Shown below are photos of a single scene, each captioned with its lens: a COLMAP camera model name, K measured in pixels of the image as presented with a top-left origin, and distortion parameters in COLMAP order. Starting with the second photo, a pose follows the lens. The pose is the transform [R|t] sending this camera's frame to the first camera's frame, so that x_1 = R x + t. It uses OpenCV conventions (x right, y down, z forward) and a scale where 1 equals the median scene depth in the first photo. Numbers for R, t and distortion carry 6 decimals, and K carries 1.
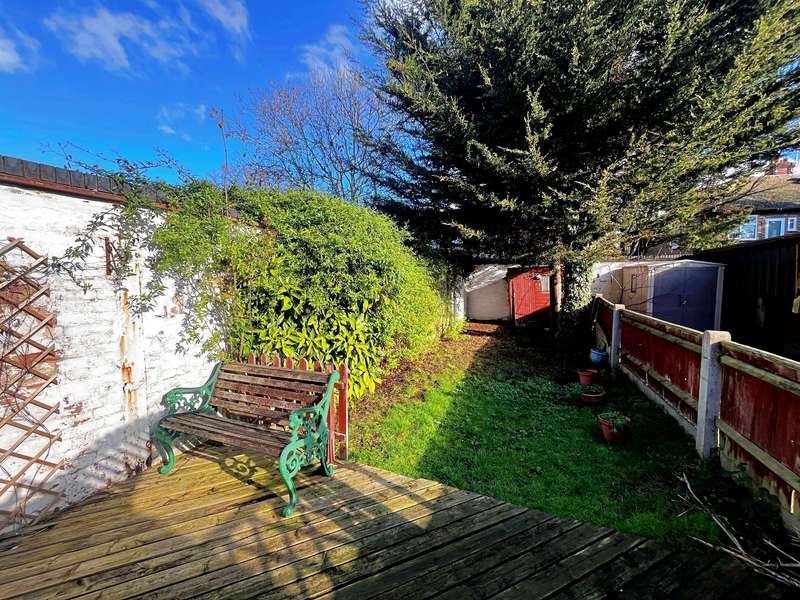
lens RADIAL K [[329.7, 0, 402.7], [0, 329.7, 297.2], [0, 0, 1]] dist [-0.001443, 0.000250]
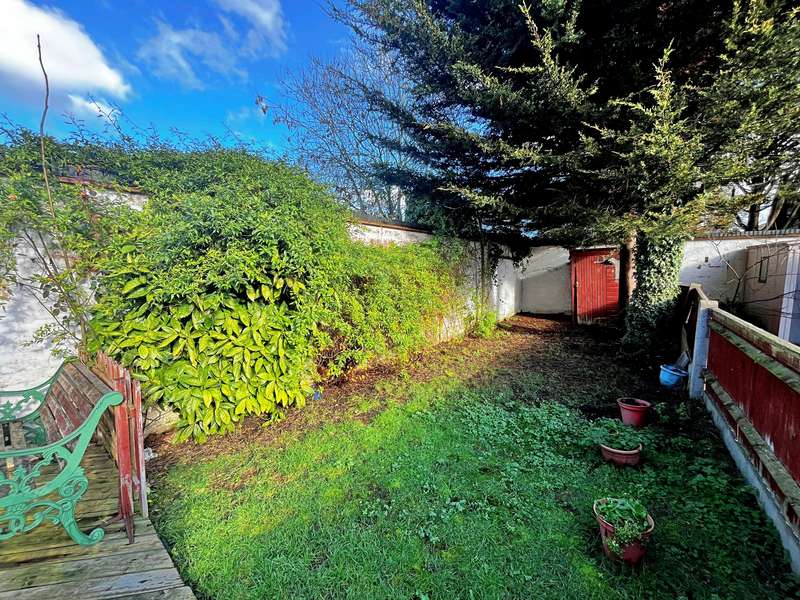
lens RADIAL K [[329.7, 0, 402.7], [0, 329.7, 297.2], [0, 0, 1]] dist [-0.001443, 0.000250]
pose [[0.967016, 0.025069, -0.253479, 0.187215], [-0.014897, 0.999008, 0.041970, -0.001994], [0.254280, -0.036809, 0.966430, 0.177775]]
